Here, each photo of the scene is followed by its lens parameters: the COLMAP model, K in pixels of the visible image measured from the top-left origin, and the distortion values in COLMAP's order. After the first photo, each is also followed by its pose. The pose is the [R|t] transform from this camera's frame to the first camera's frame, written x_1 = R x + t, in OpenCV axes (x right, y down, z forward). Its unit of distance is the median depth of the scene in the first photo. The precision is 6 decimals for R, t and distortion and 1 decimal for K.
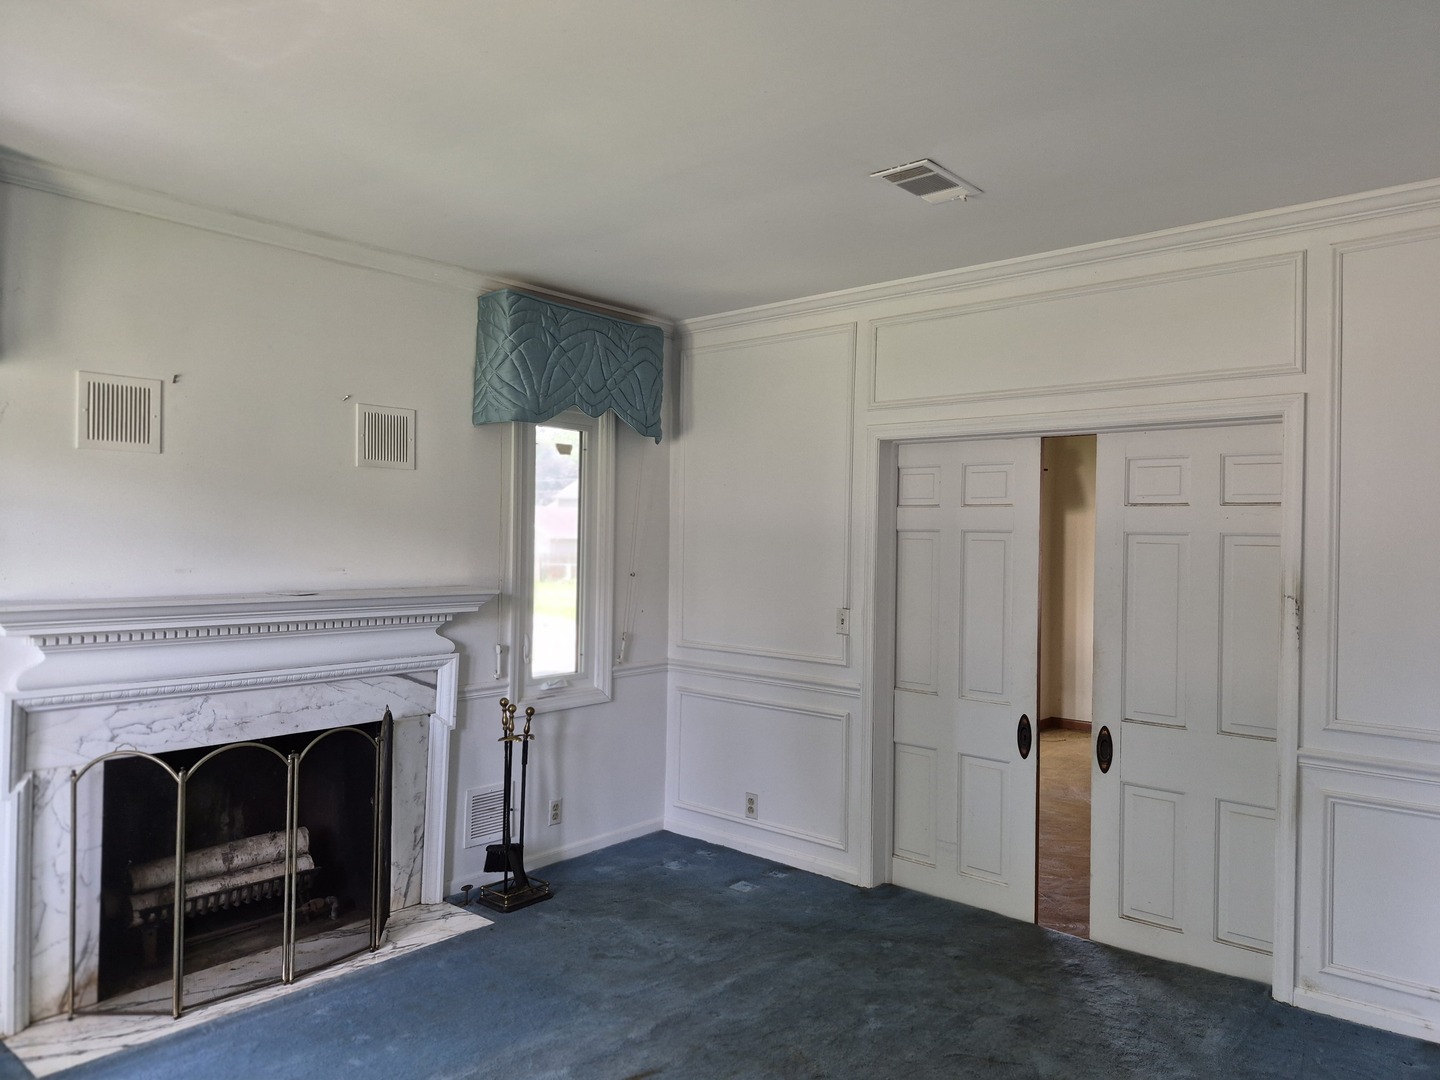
lens RADIAL K [[994.2, 0, 725.5], [0, 994.2, 537.5], [0, 0, 1]] dist [0.010035, -0.019417]
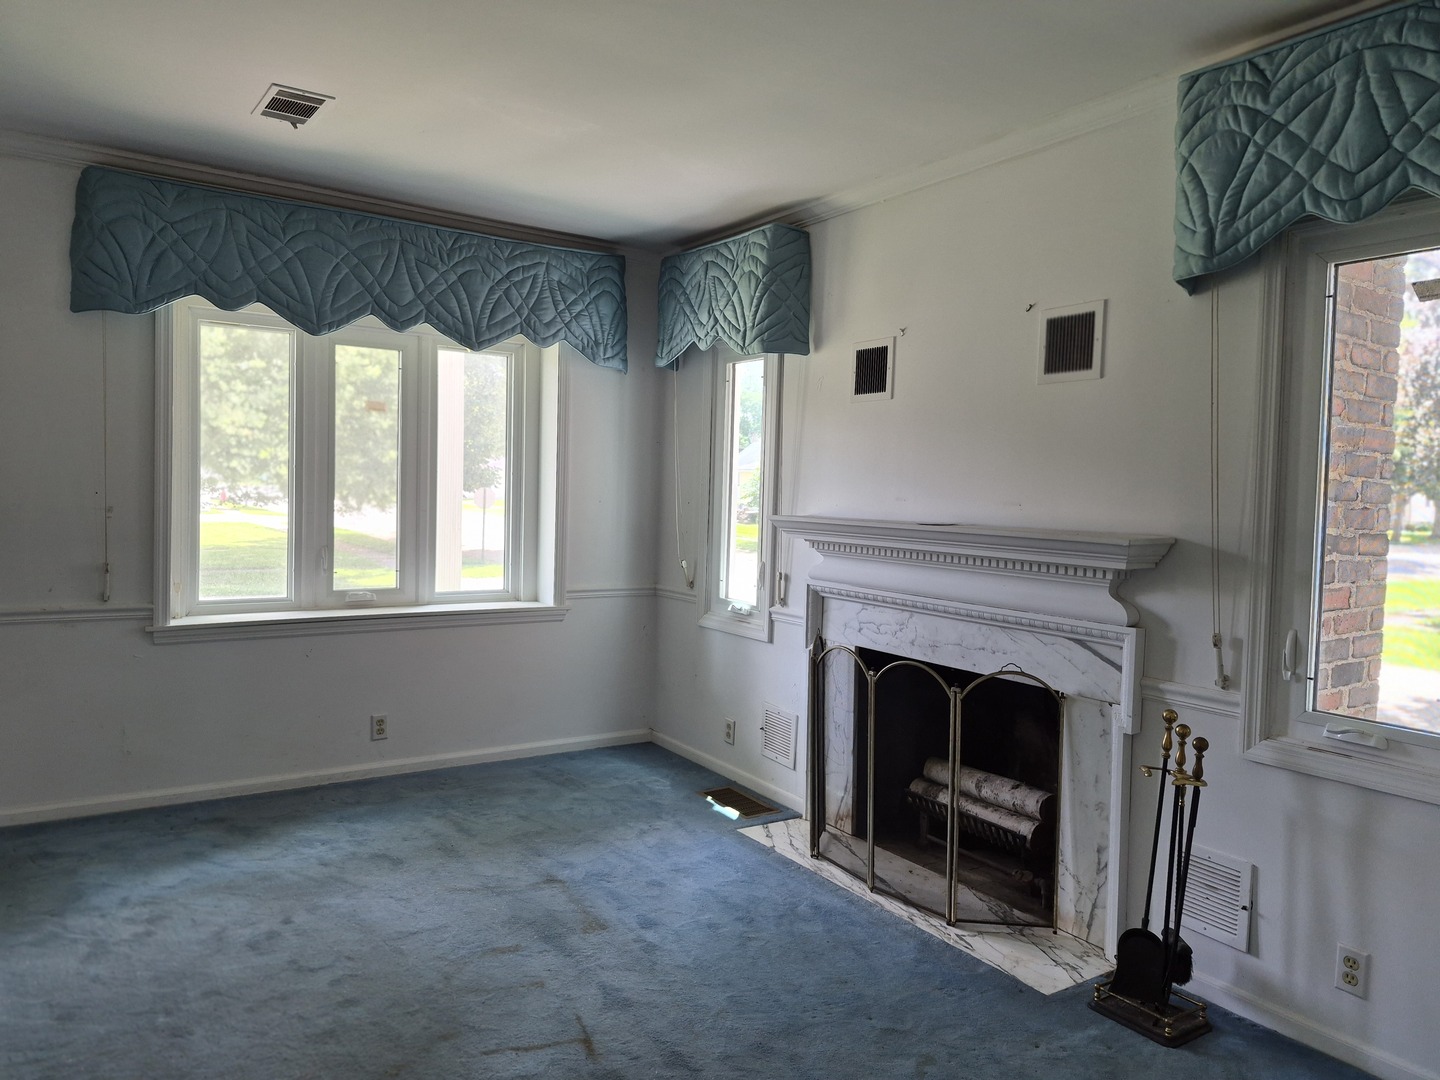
lens RADIAL K [[994.2, 0, 723.2], [0, 994.2, 531.4], [0, 0, 1]] dist [0.010035, -0.019417]
pose [[-0.271921, 0.012490, -0.962239, 0.566163], [-0.040233, 0.998894, 0.024336, 0.048003], [0.961478, 0.045332, -0.271117, 1.038691]]
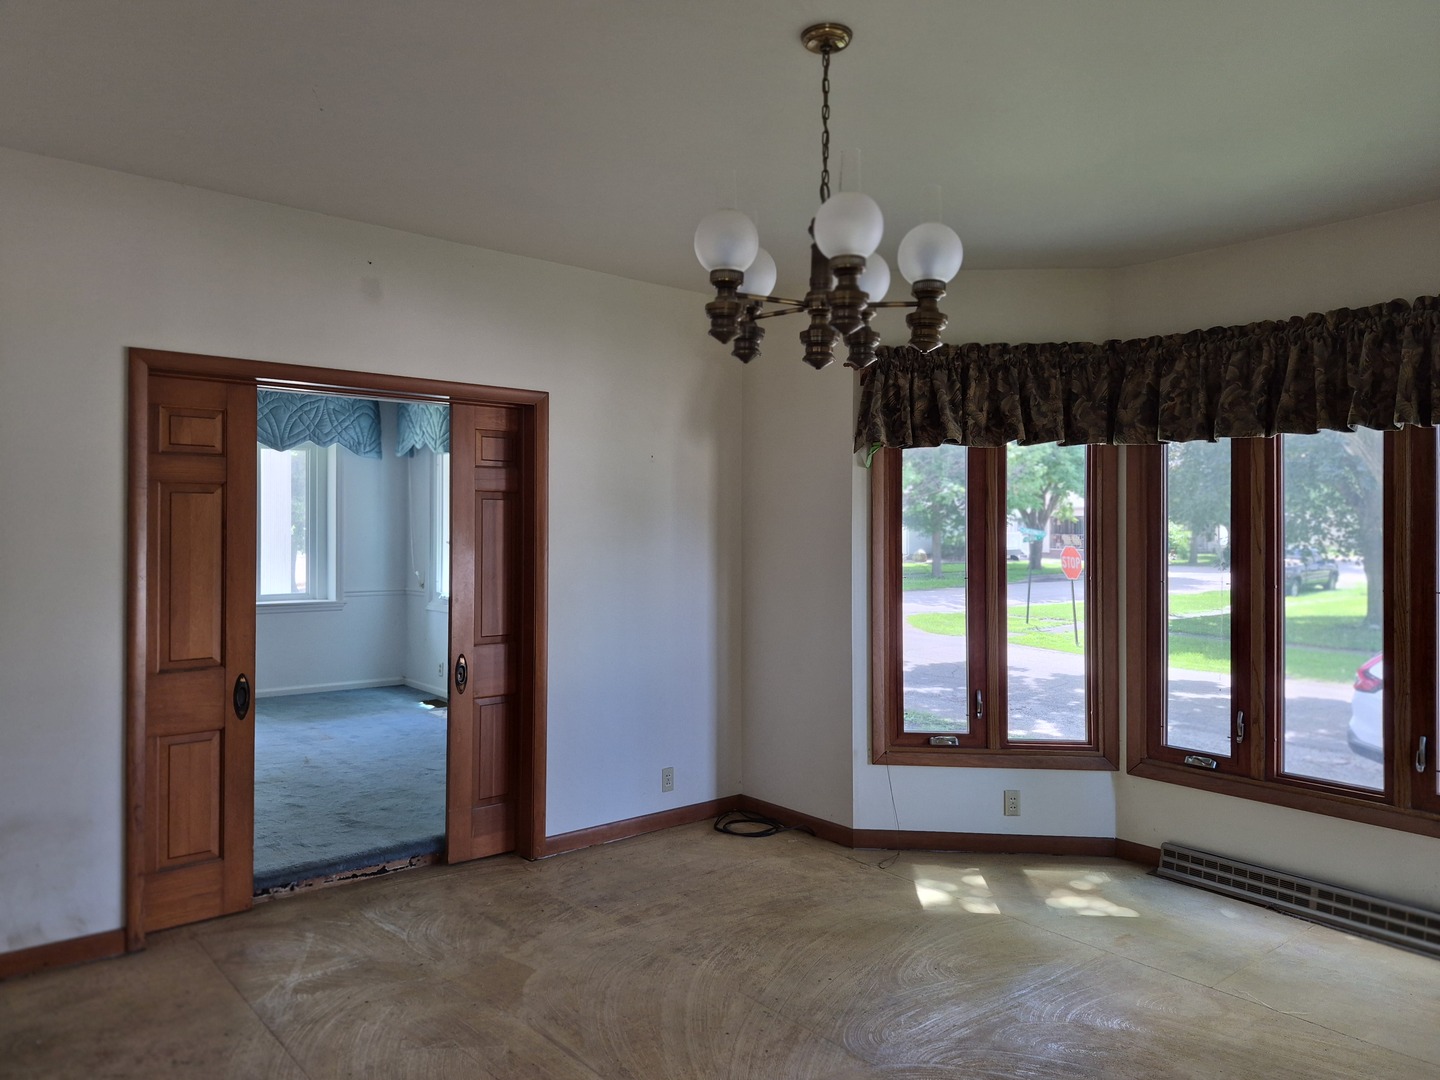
lens RADIAL K [[994.2, 0, 724.8], [0, 994.2, 533.6], [0, 0, 1]] dist [0.010035, -0.019417]
pose [[-0.160198, -0.018054, -0.986920, 1.457652], [-0.015195, 0.999759, -0.015823, 0.063100], [0.986968, 0.012461, -0.160434, 1.717137]]
